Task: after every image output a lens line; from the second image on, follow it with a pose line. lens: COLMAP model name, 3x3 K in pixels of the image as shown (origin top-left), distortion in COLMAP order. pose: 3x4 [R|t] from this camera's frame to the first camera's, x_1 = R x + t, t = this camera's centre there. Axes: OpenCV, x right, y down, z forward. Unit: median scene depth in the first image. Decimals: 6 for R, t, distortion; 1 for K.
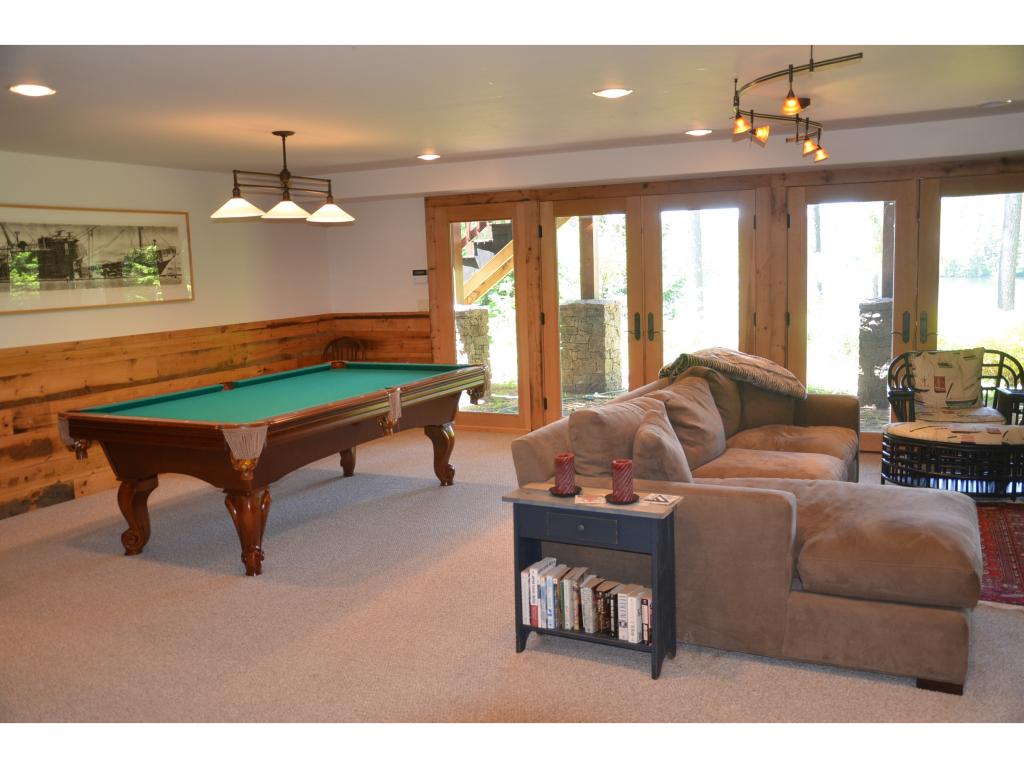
lens RADIAL K [[911.8, 0, 508.1], [0, 911.8, 386.0], [0, 0, 1]] dist [-0.130887, 0.227594]
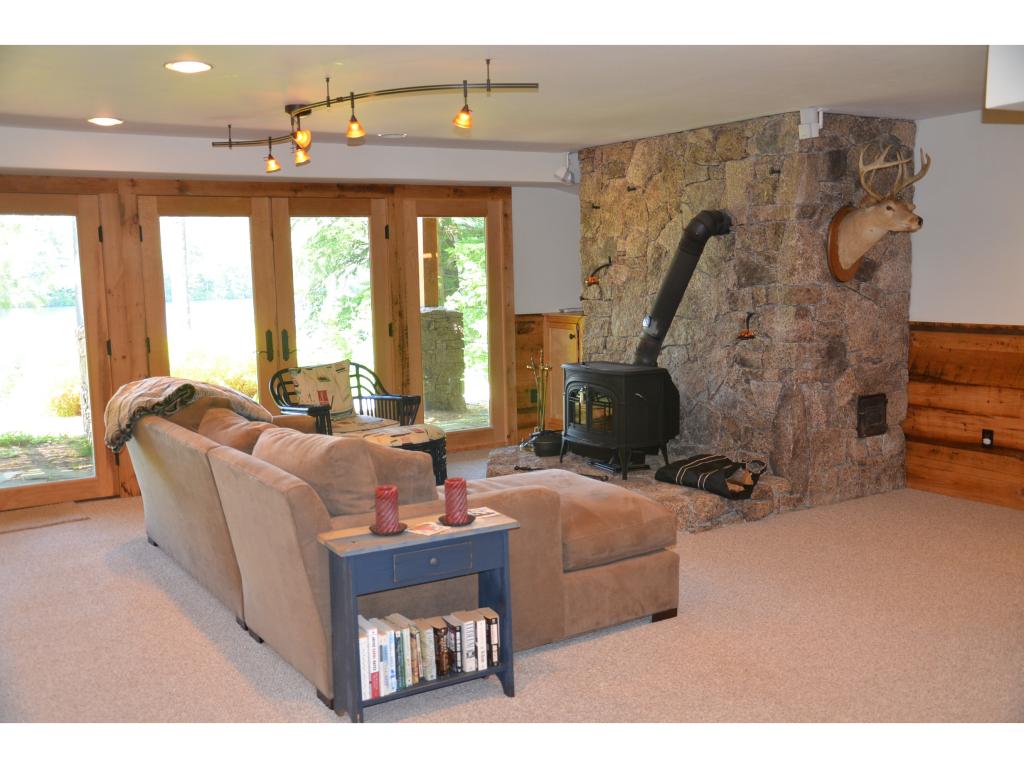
lens RADIAL K [[1003.1, 0, 508.4], [0, 1003.1, 388.7], [0, 0, 1]] dist [-0.005887, 0.005767]
pose [[0.520756, -0.085162, 0.849448, -0.362369], [0.120937, 0.992337, 0.025347, -0.015283], [-0.845096, 0.089530, 0.527064, 0.202873]]
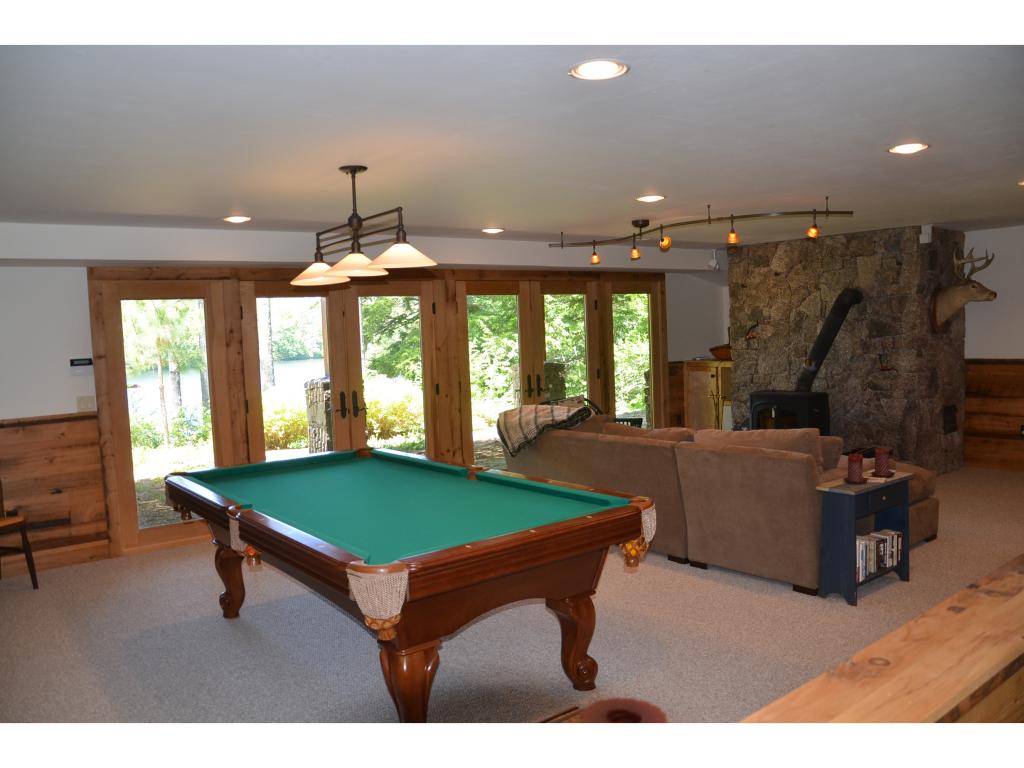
lens RADIAL K [[799.9, 0, 505.4], [0, 799.9, 385.2], [0, 0, 1]] dist [-0.163377, 0.132211]
pose [[0.439782, -0.046995, 0.896874, -0.678029], [0.147847, 0.988794, -0.020685, -0.047668], [-0.885851, 0.141697, 0.441802, 0.493312]]
